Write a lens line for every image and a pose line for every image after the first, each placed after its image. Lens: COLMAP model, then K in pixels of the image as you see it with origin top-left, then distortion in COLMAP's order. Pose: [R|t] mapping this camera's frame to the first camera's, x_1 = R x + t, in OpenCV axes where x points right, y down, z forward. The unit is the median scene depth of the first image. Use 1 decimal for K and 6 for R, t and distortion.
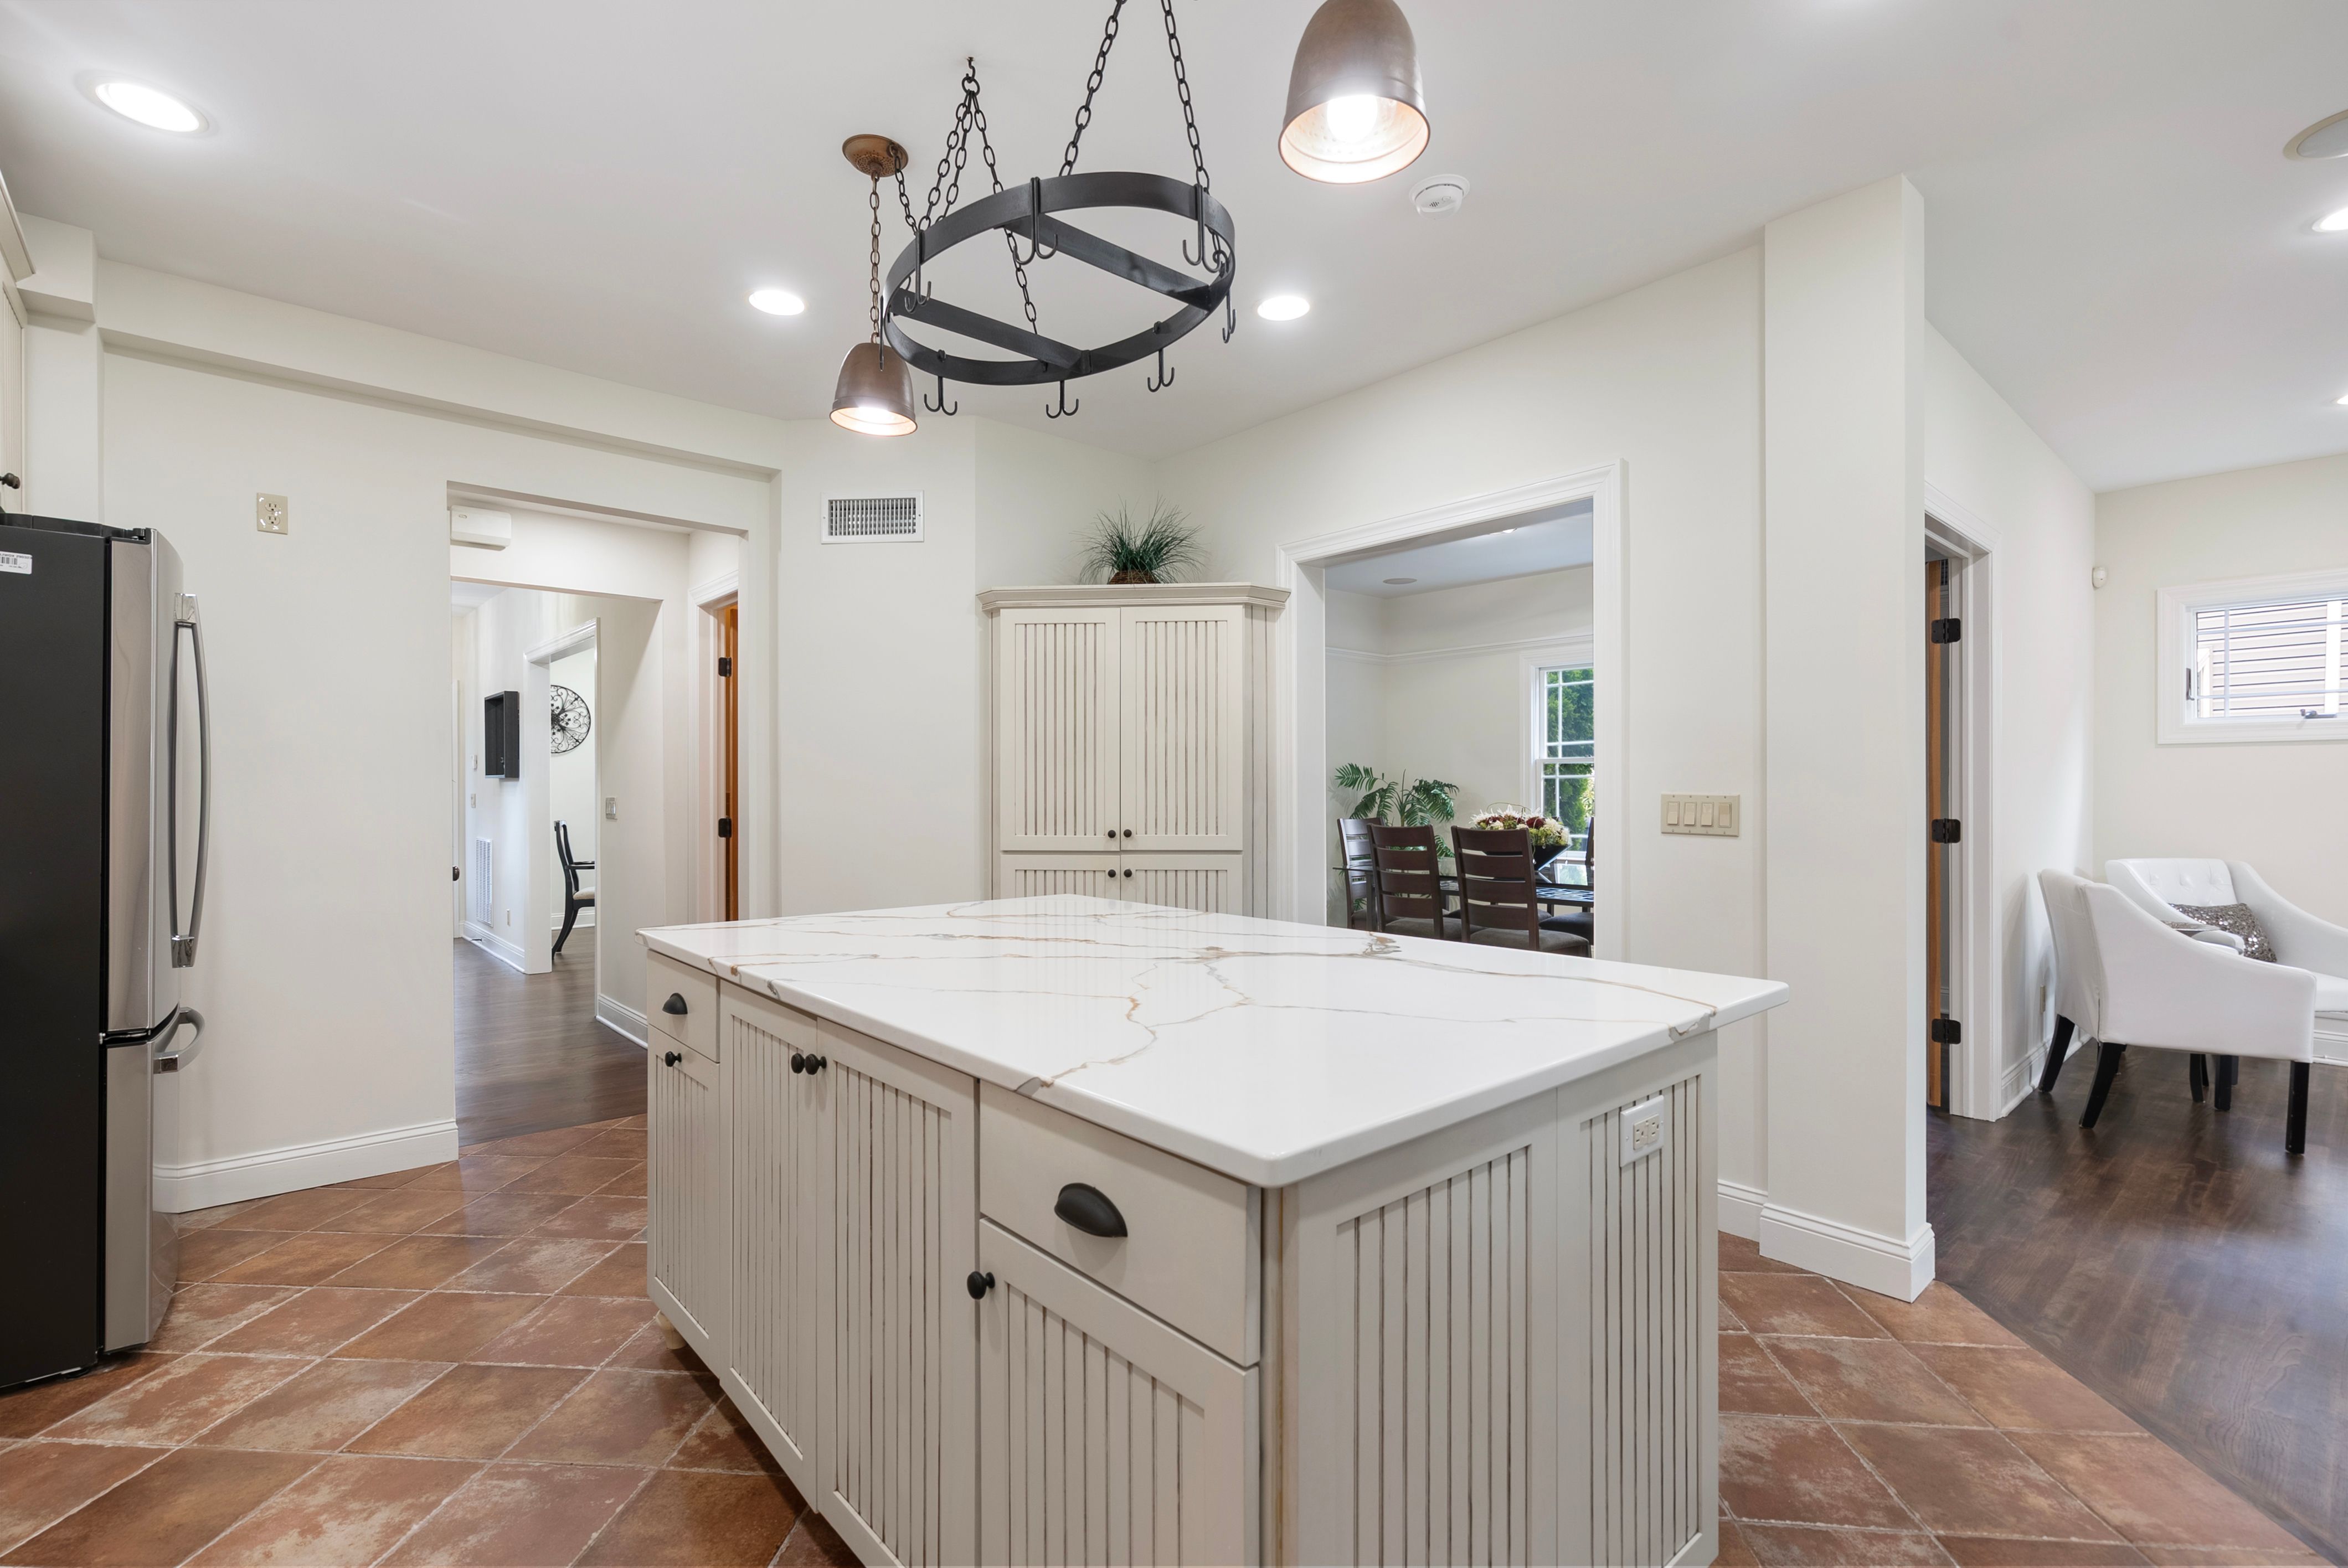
lens RADIAL K [[1076.7, 0, 1158.7], [0, 1076.7, 781.4], [0, 0, 1]] dist [-0.011631, 0.001478]
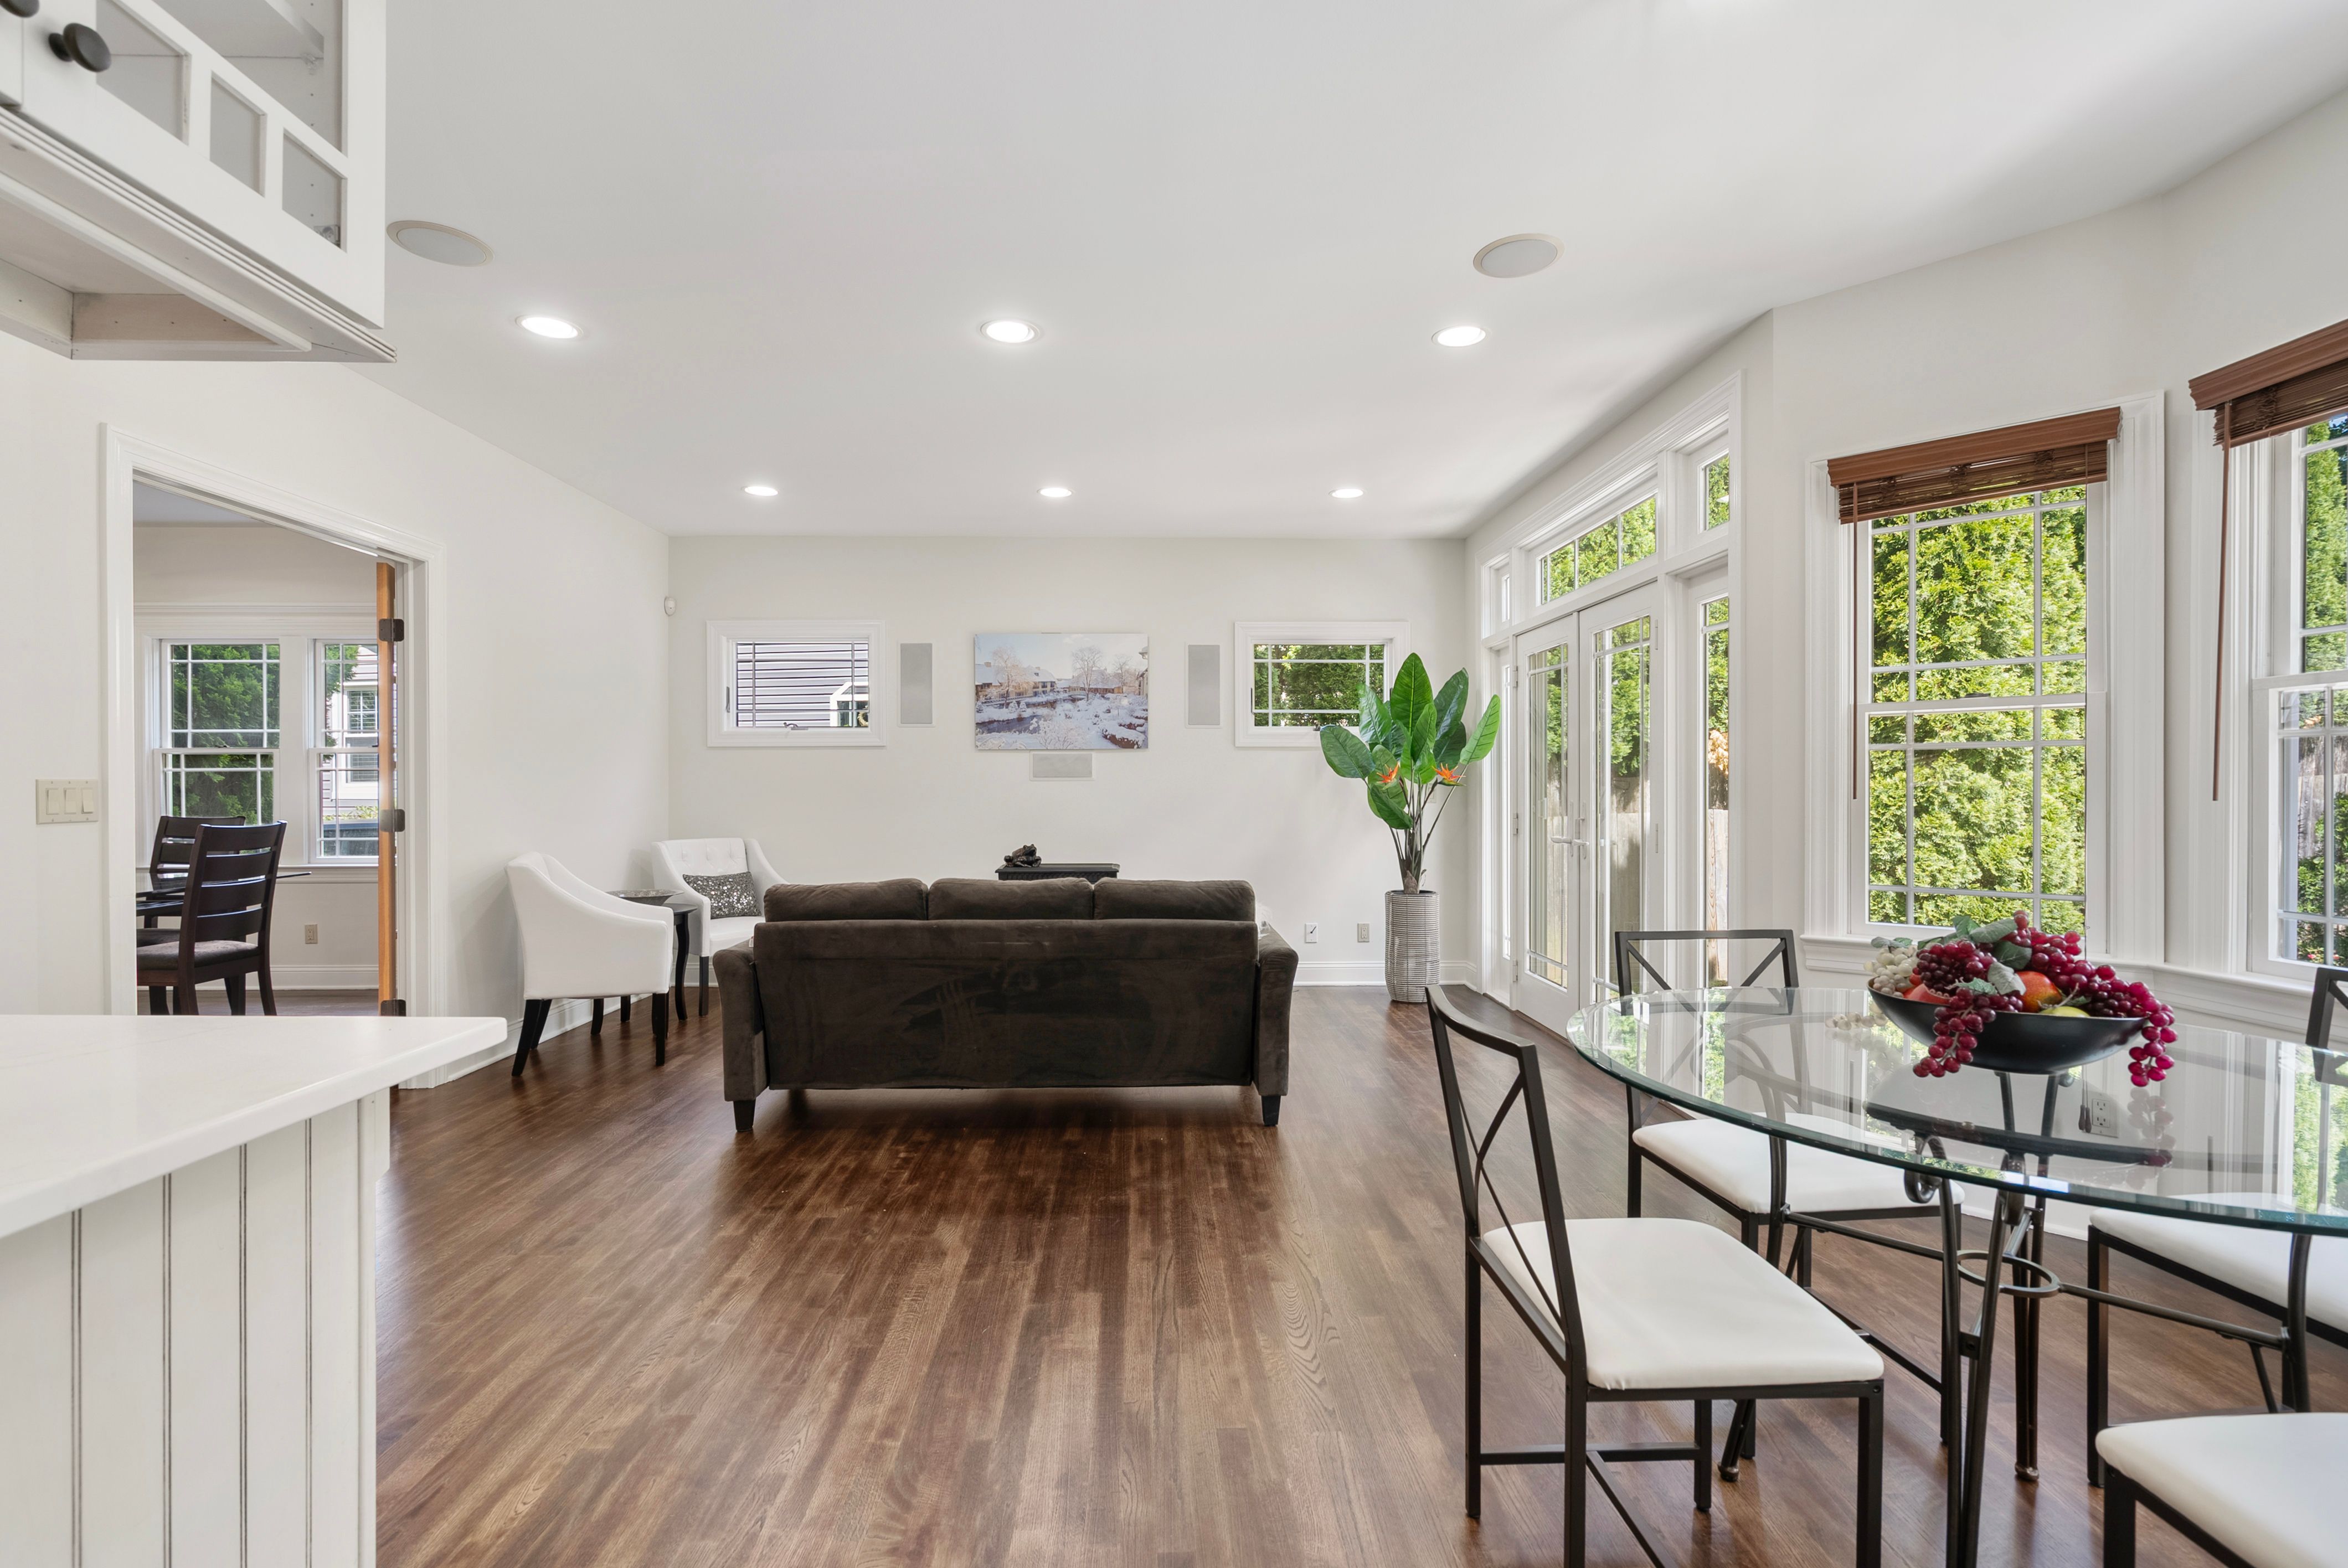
lens RADIAL K [[1076.7, 0, 1148.4], [0, 1076.7, 783.4], [0, 0, 1]] dist [-0.011631, 0.001478]
pose [[0.648156, 0.002639, 0.761503, 0.423413], [-0.003421, 0.999994, -0.000554, 0.008479], [-0.761500, -0.002246, 0.648161, -0.260866]]
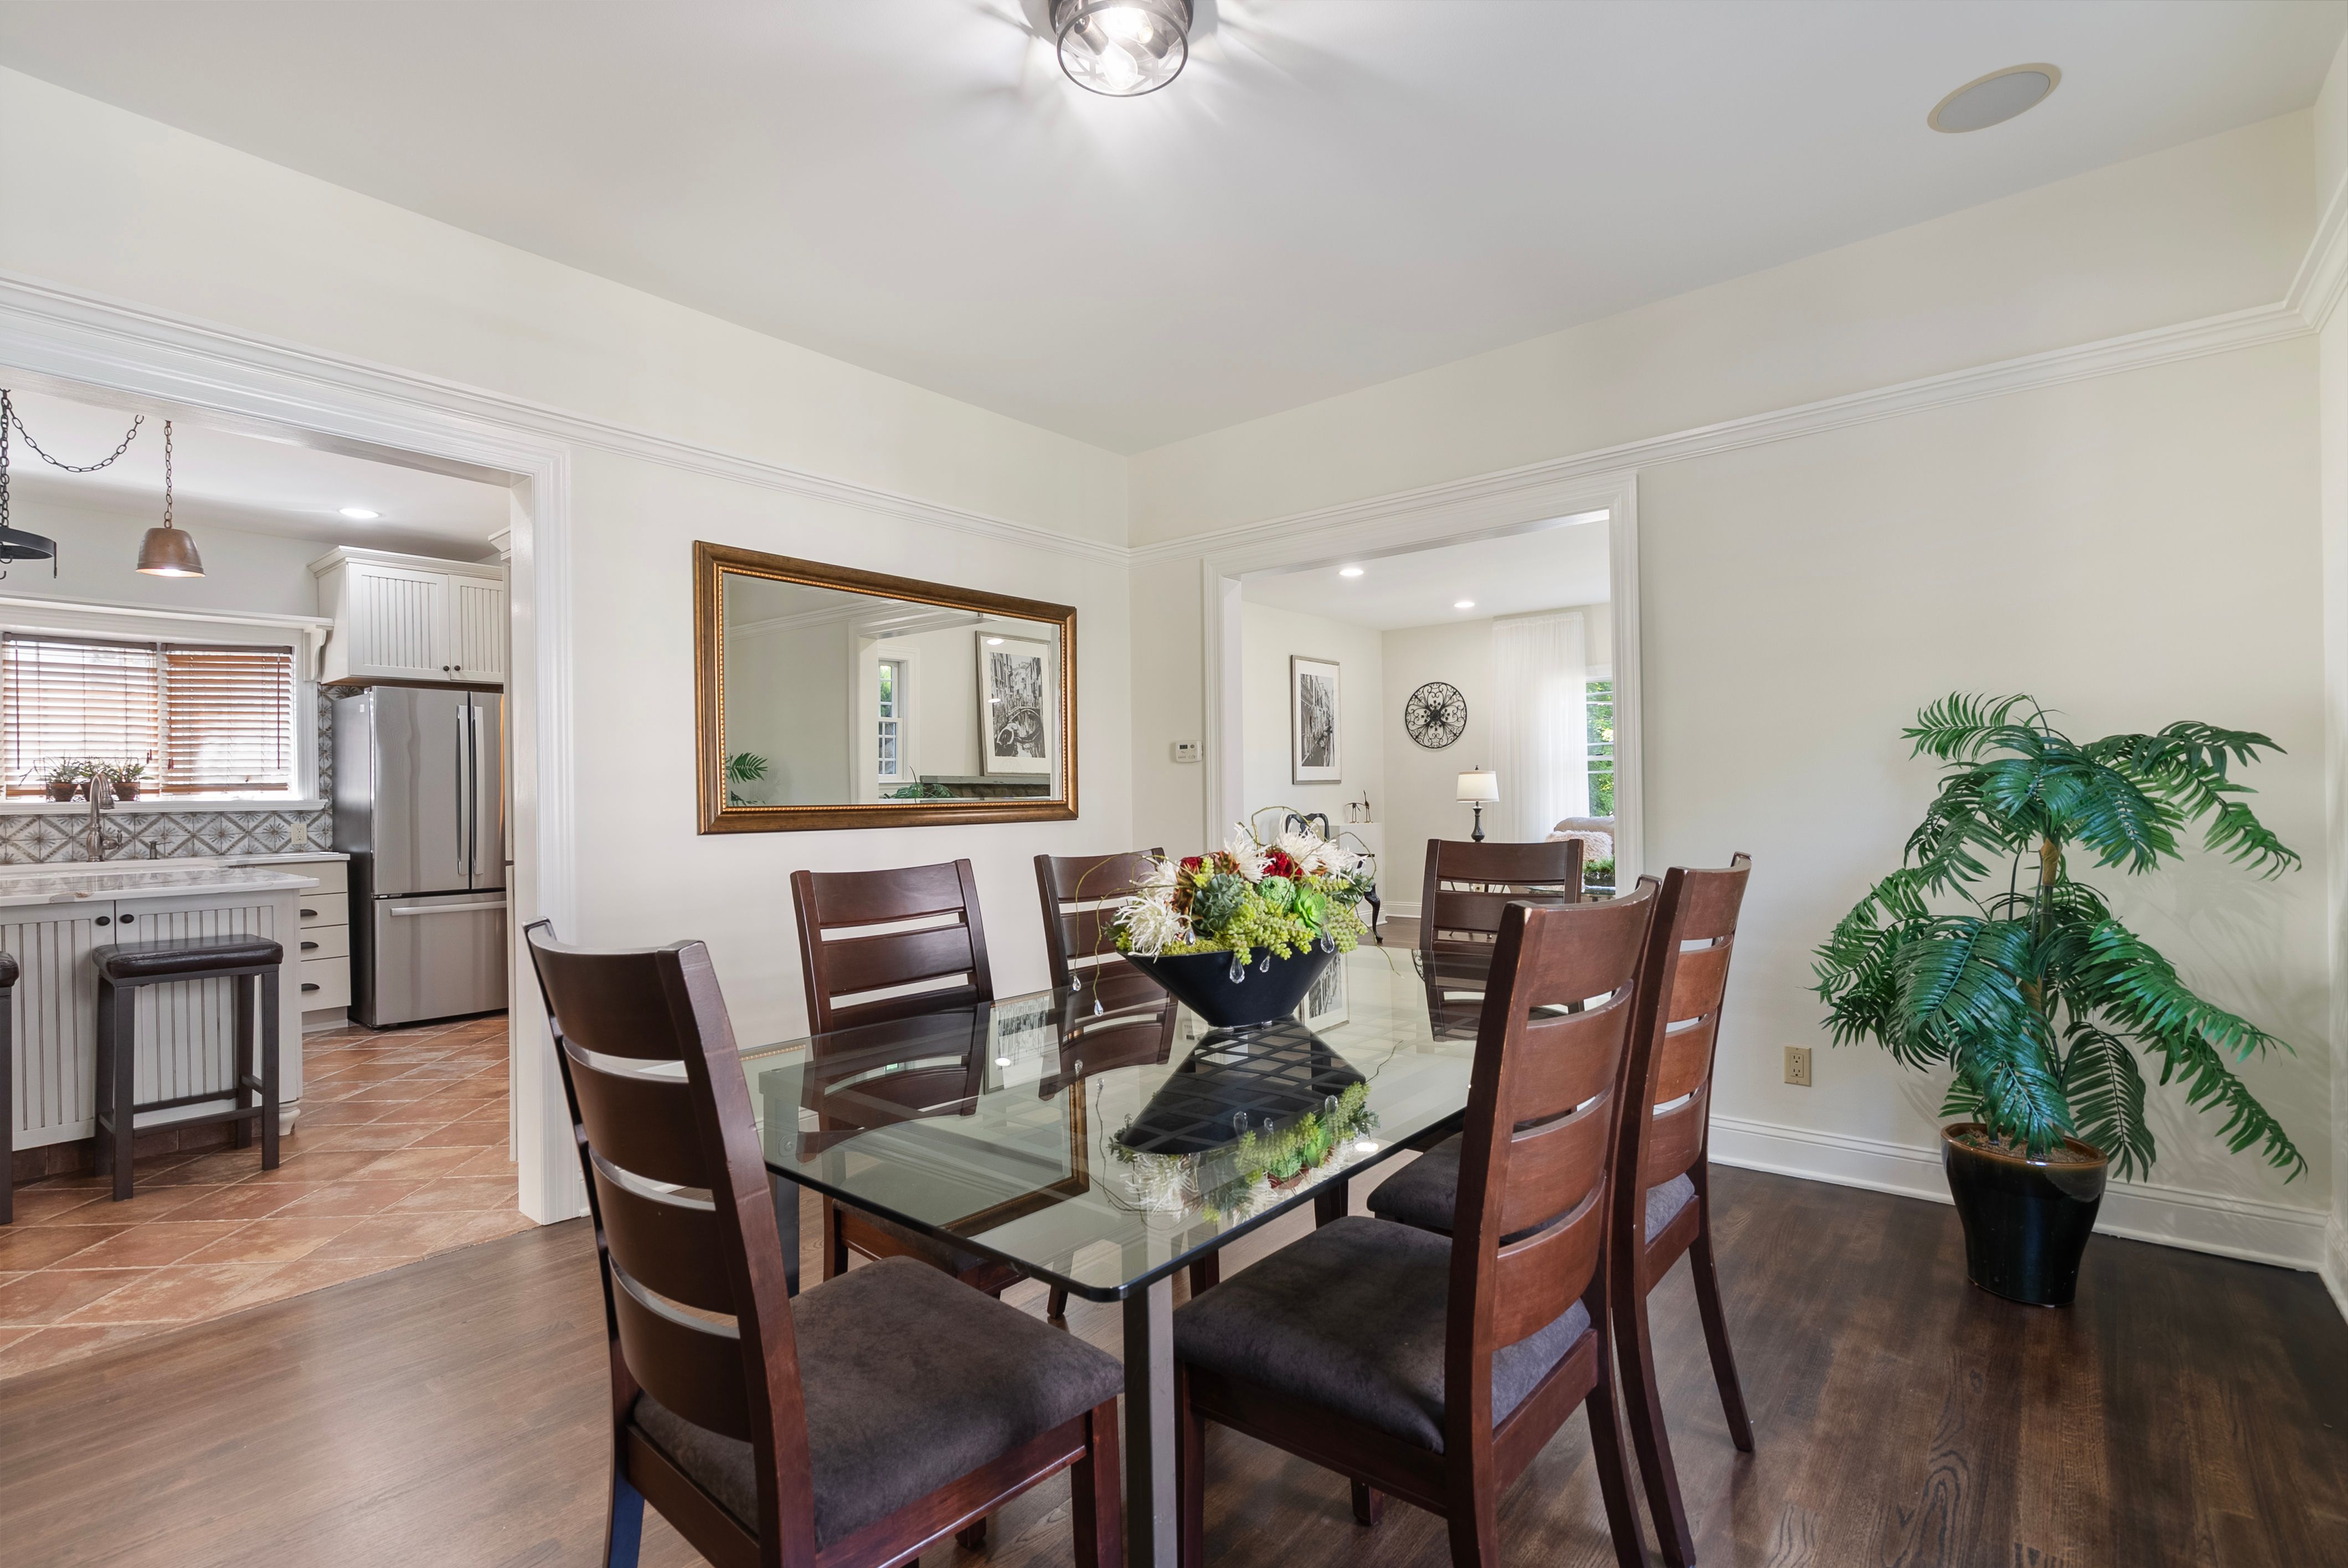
lens RADIAL K [[1076.7, 0, 1170.4], [0, 1076.7, 788.9], [0, 0, 1]] dist [-0.011631, 0.001478]
pose [[0.159154, -0.004755, -0.987242, 1.008483], [0.021608, 0.999766, -0.001332, 0.020594], [0.987017, -0.021120, 0.159220, 1.415375]]
